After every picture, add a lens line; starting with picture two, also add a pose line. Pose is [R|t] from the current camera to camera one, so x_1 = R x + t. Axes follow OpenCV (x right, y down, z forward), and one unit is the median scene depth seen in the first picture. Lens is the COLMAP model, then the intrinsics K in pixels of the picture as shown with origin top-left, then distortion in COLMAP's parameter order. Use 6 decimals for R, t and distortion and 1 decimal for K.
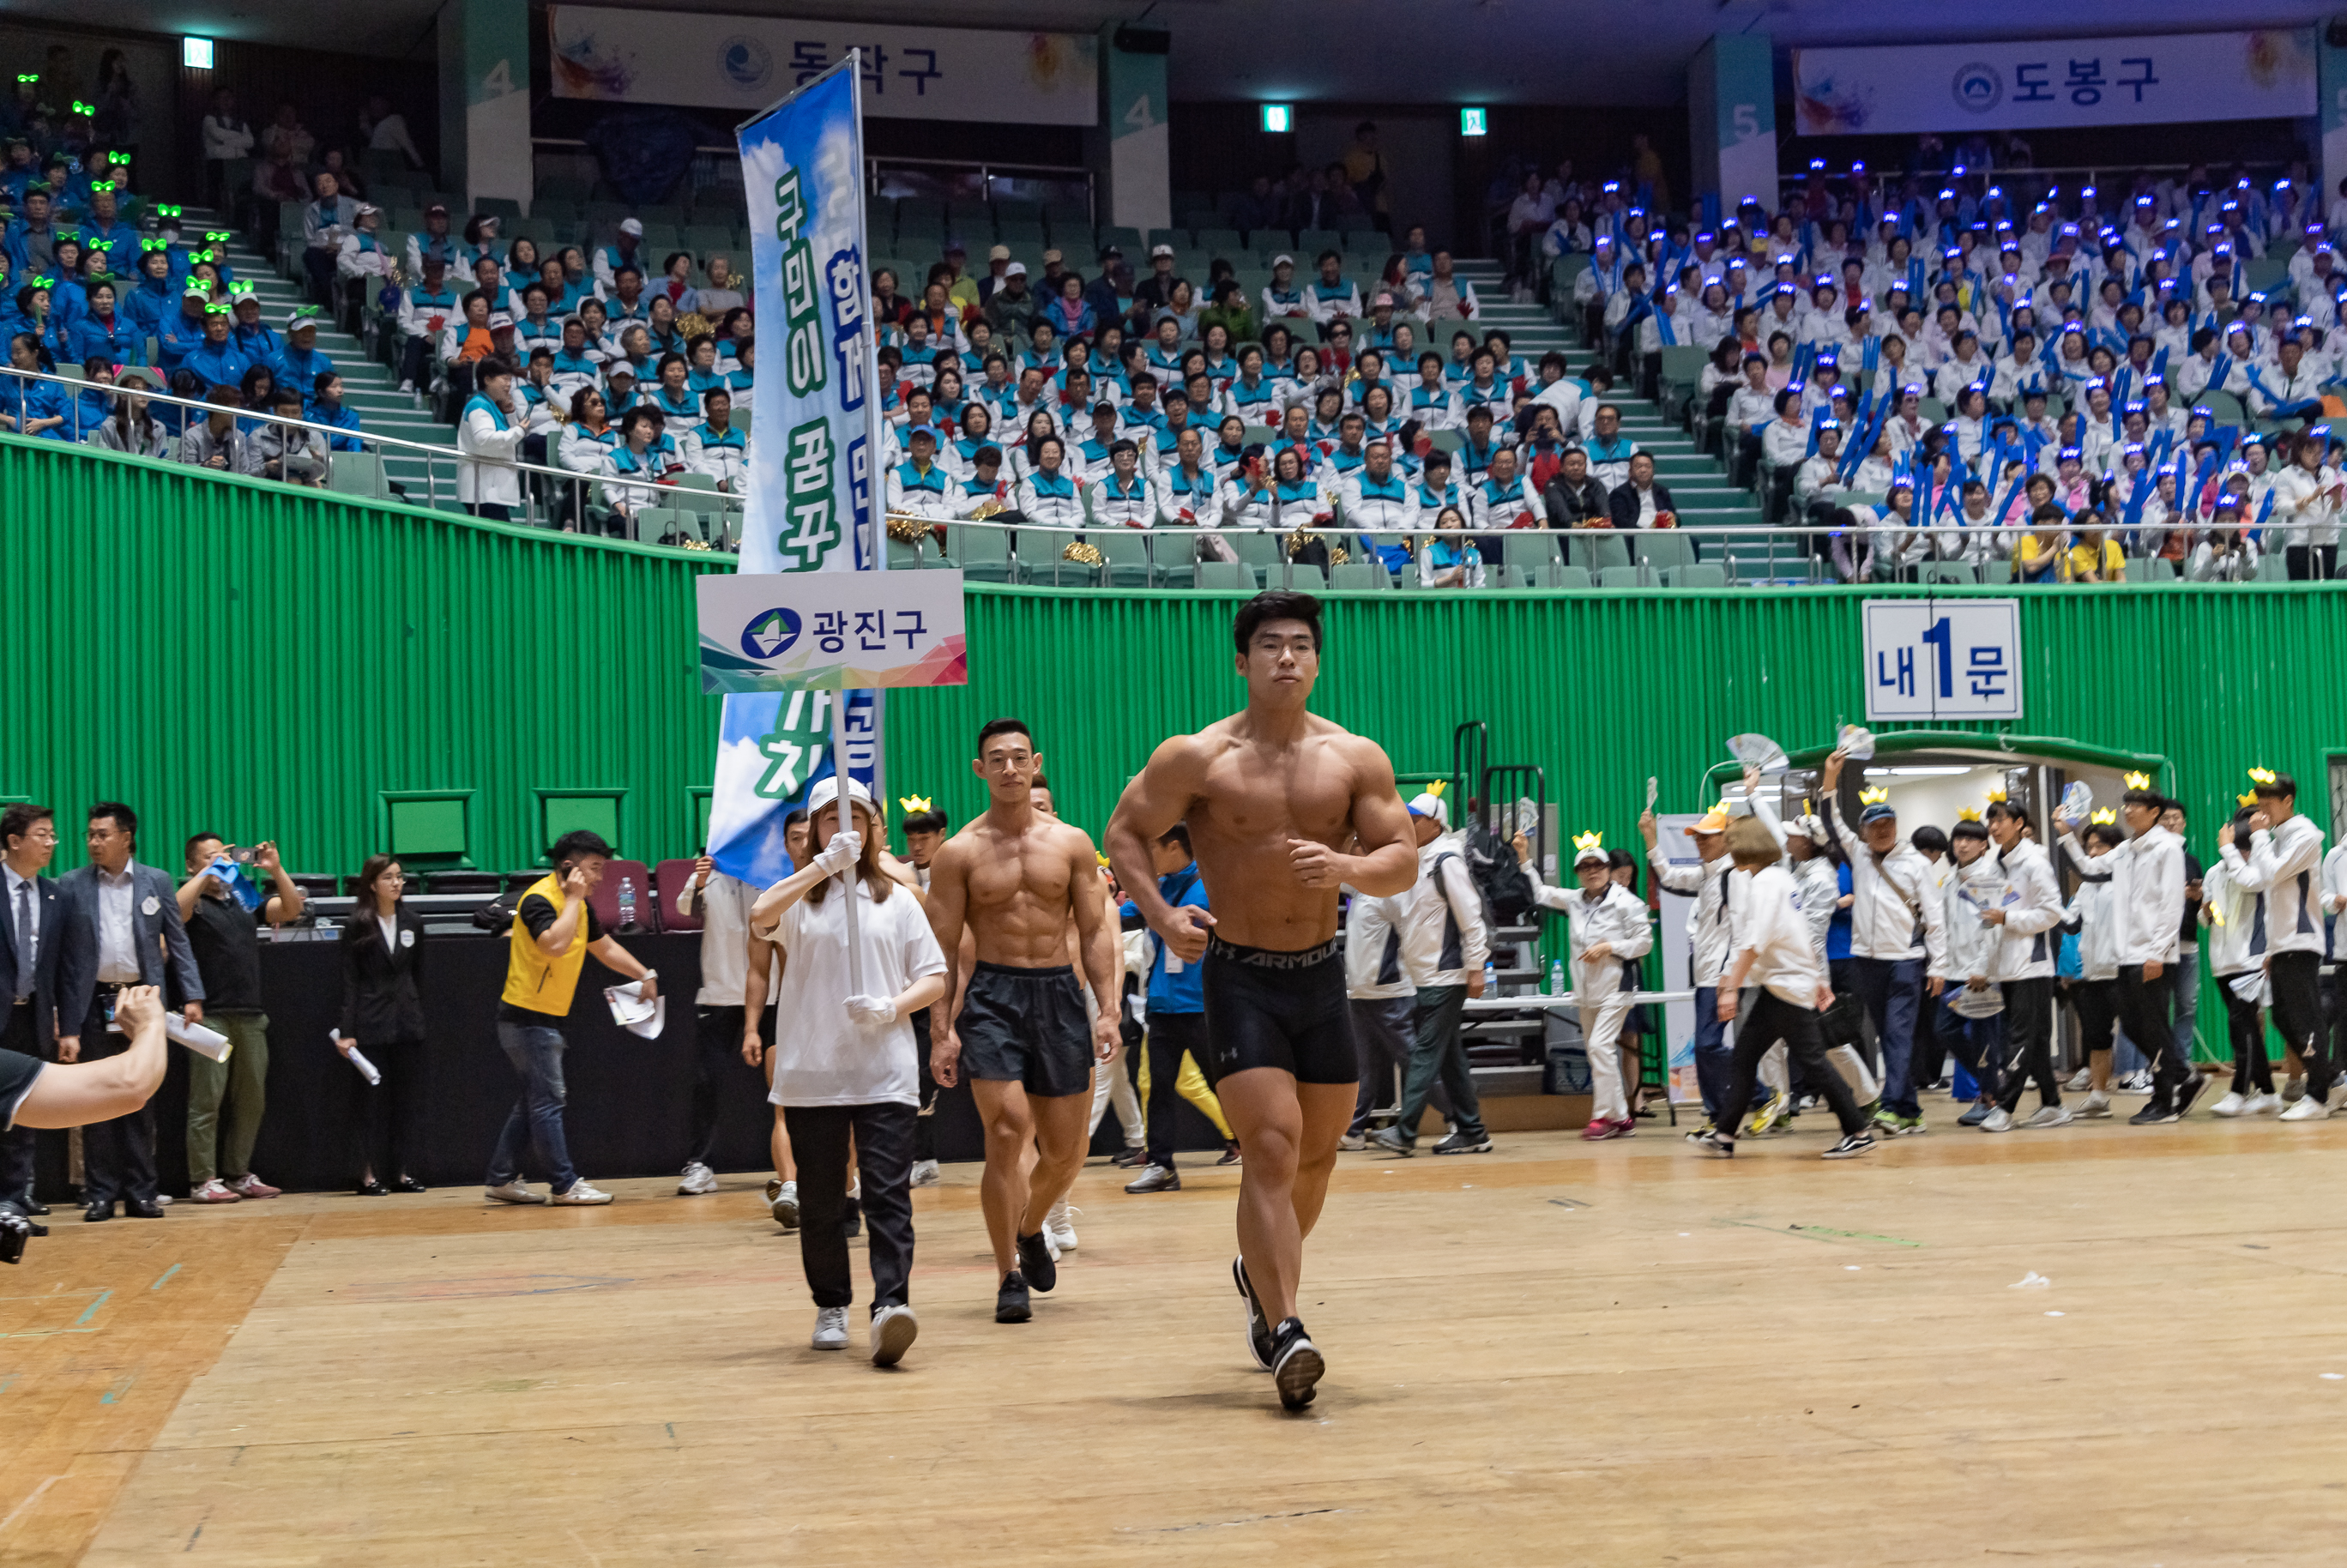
lens RADIAL K [[3396.2, 0, 1173.5], [0, 3396.2, 784.0], [0, 0, 1]] dist [0.004494, -0.012982]
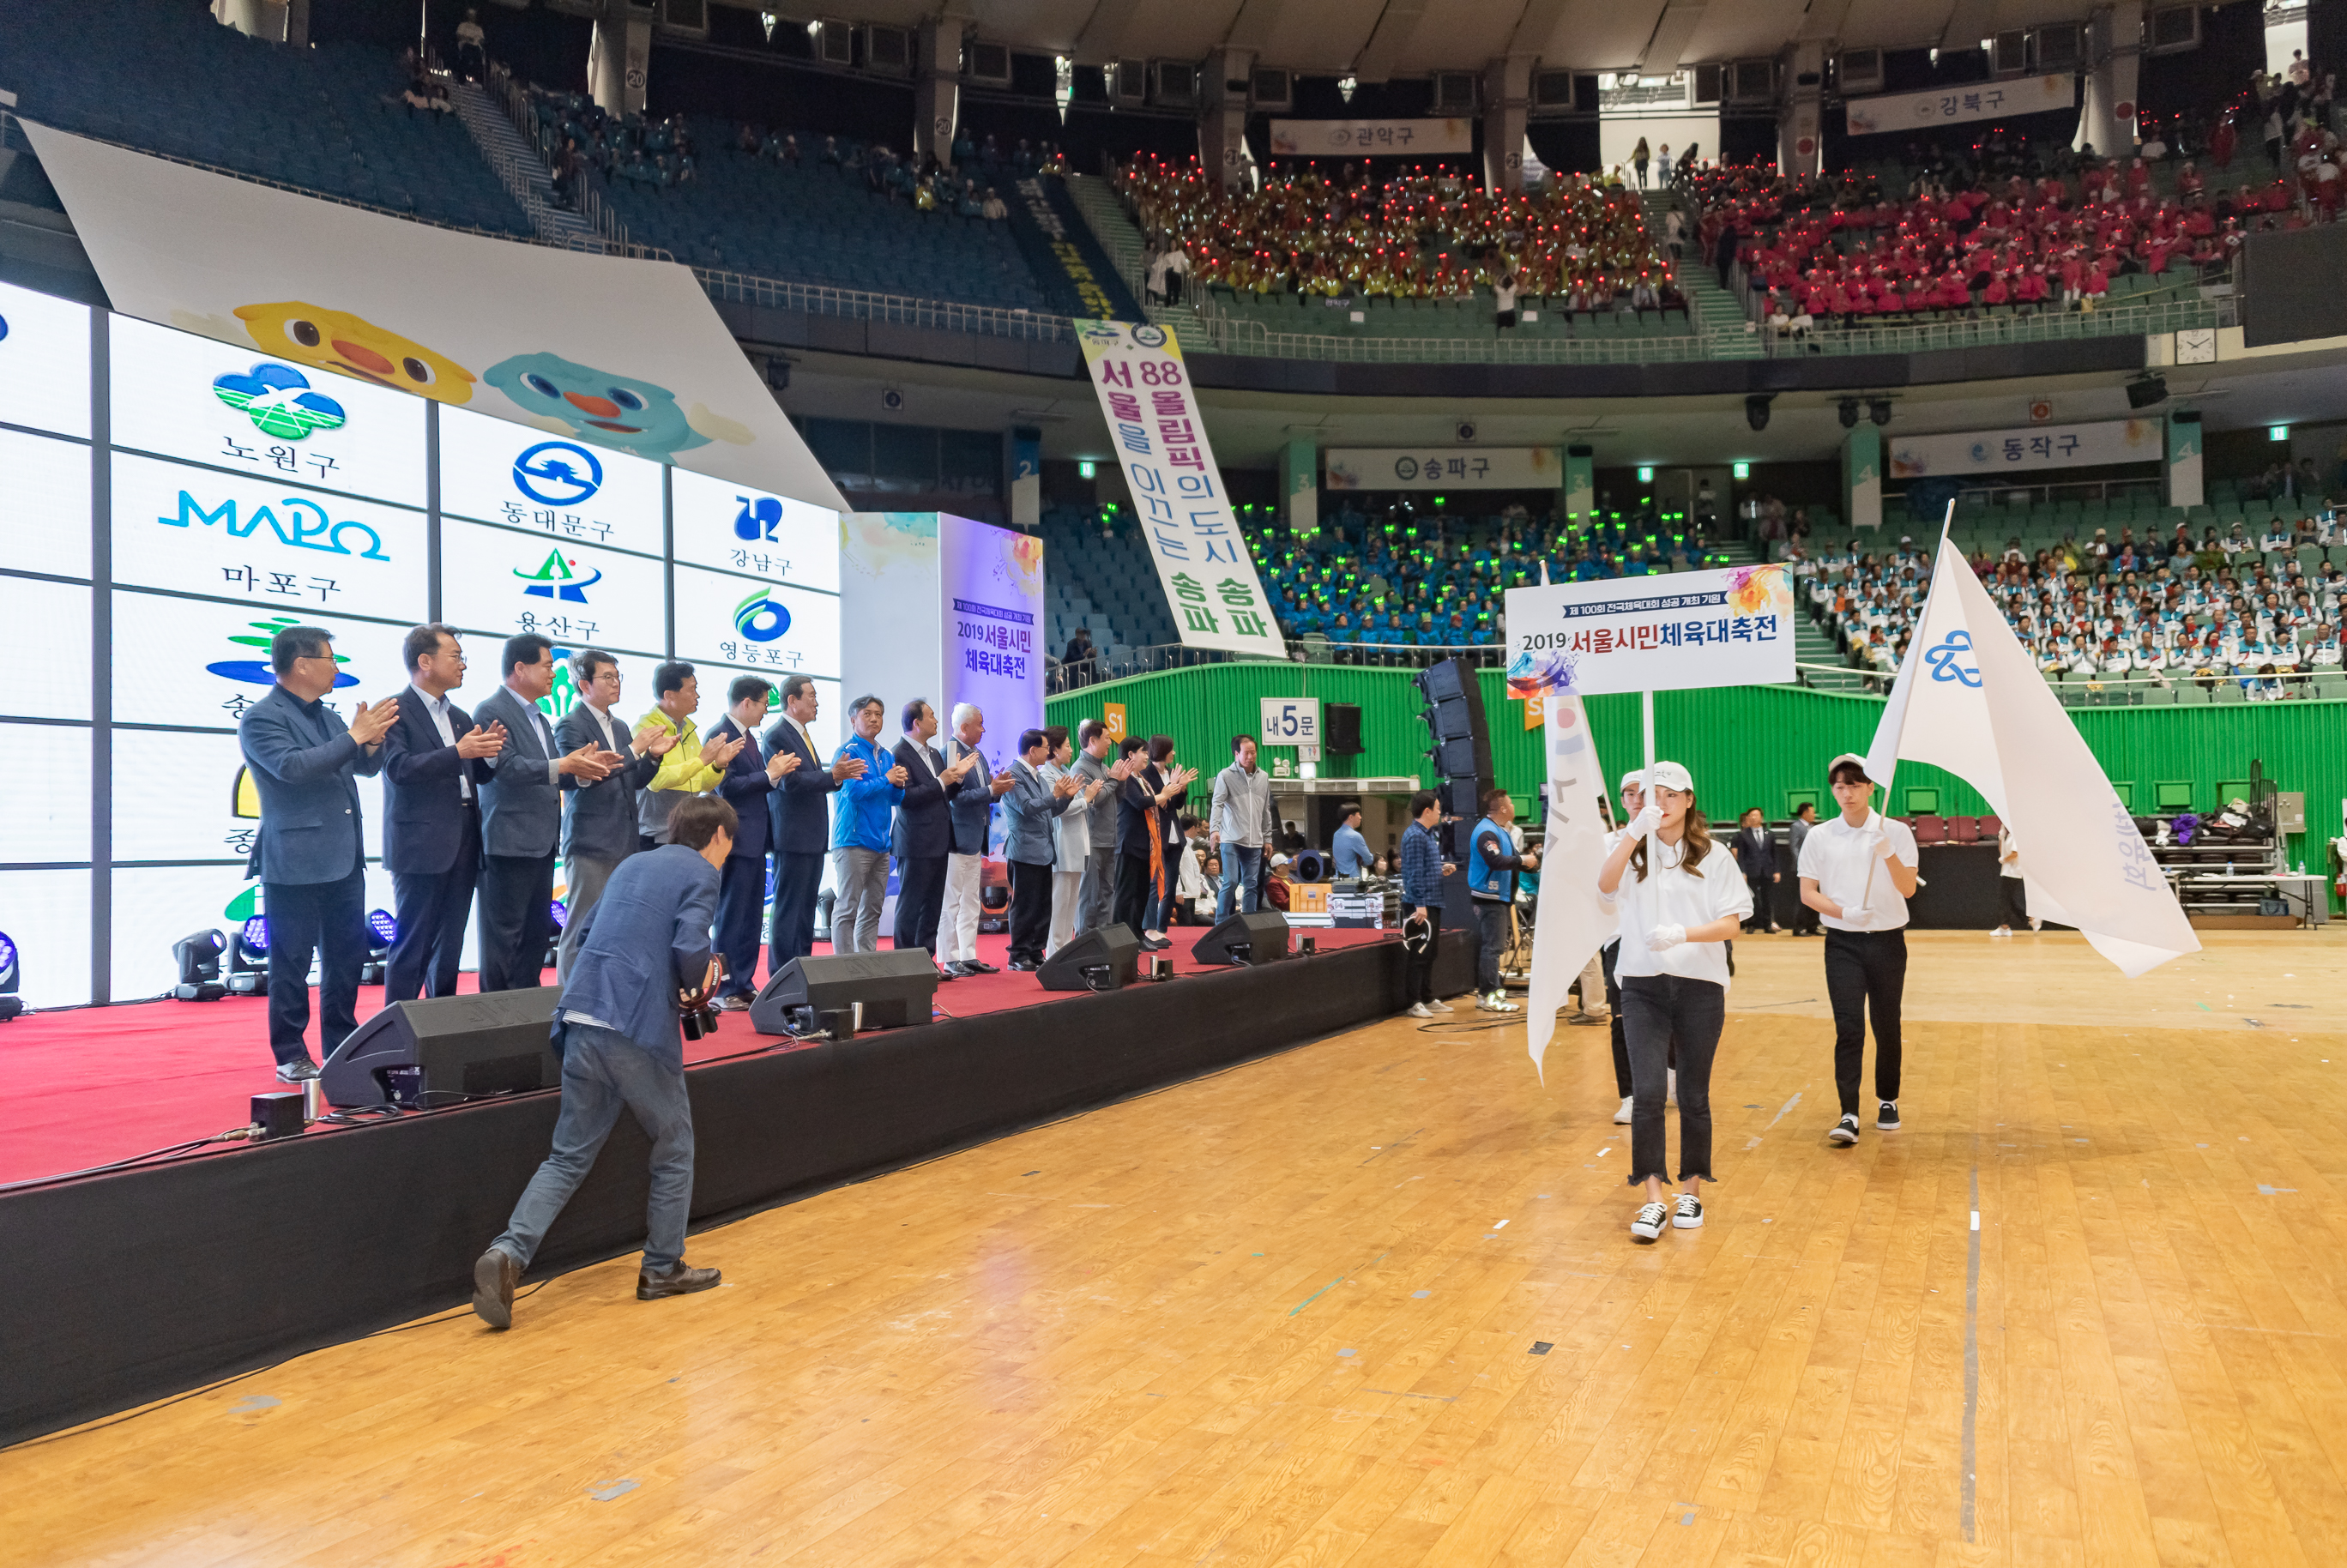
lens RADIAL K [[1829.3, 0, 1173.5], [0, 1829.3, 784.0], [0, 0, 1]] dist [0.071718, -0.068216]
pose [[0.820578, -0.000673, -0.571534, 0.167088], [0.021417, 0.999333, 0.029573, -0.044447], [0.571133, -0.036508, 0.820045, -0.407365]]
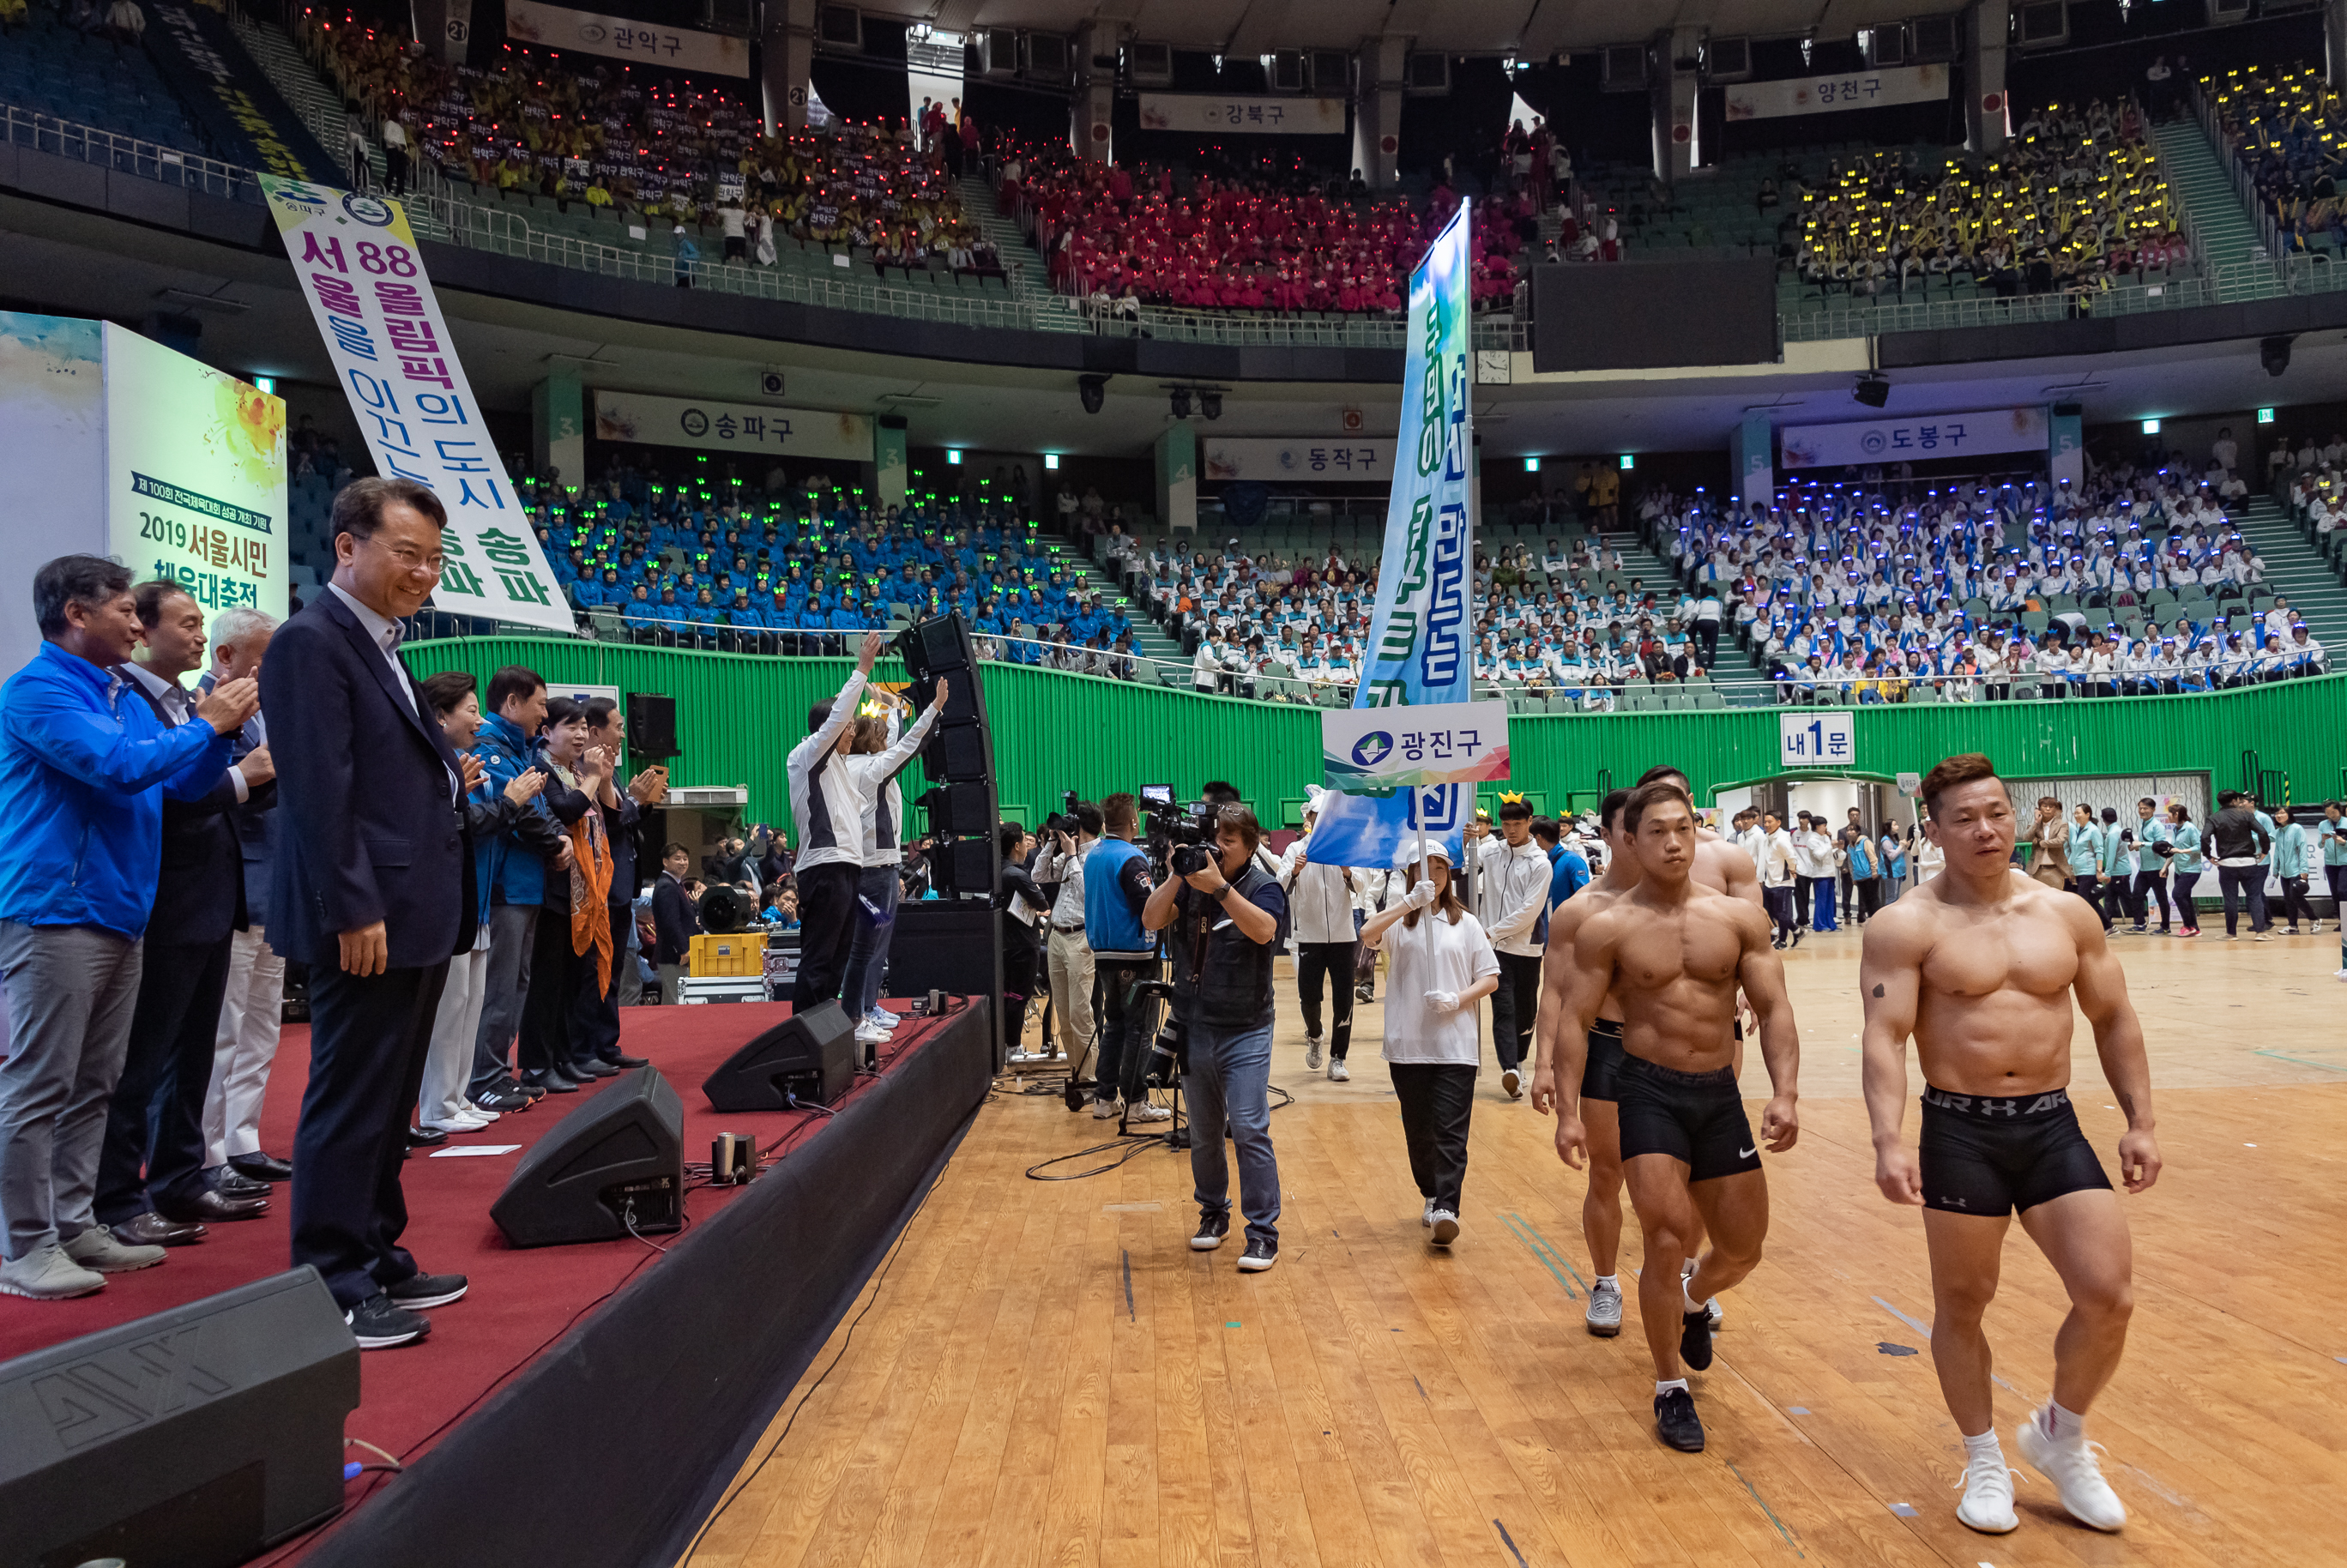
lens RADIAL K [[1829.3, 0, 1173.5], [0, 1829.3, 784.0], [0, 0, 1]] dist [0.071718, -0.068216]
pose [[0.984857, -0.002556, -0.173351, 0.010560], [0.007420, 0.999597, 0.027413, -0.036544], [0.173211, -0.028284, 0.984478, -0.260427]]
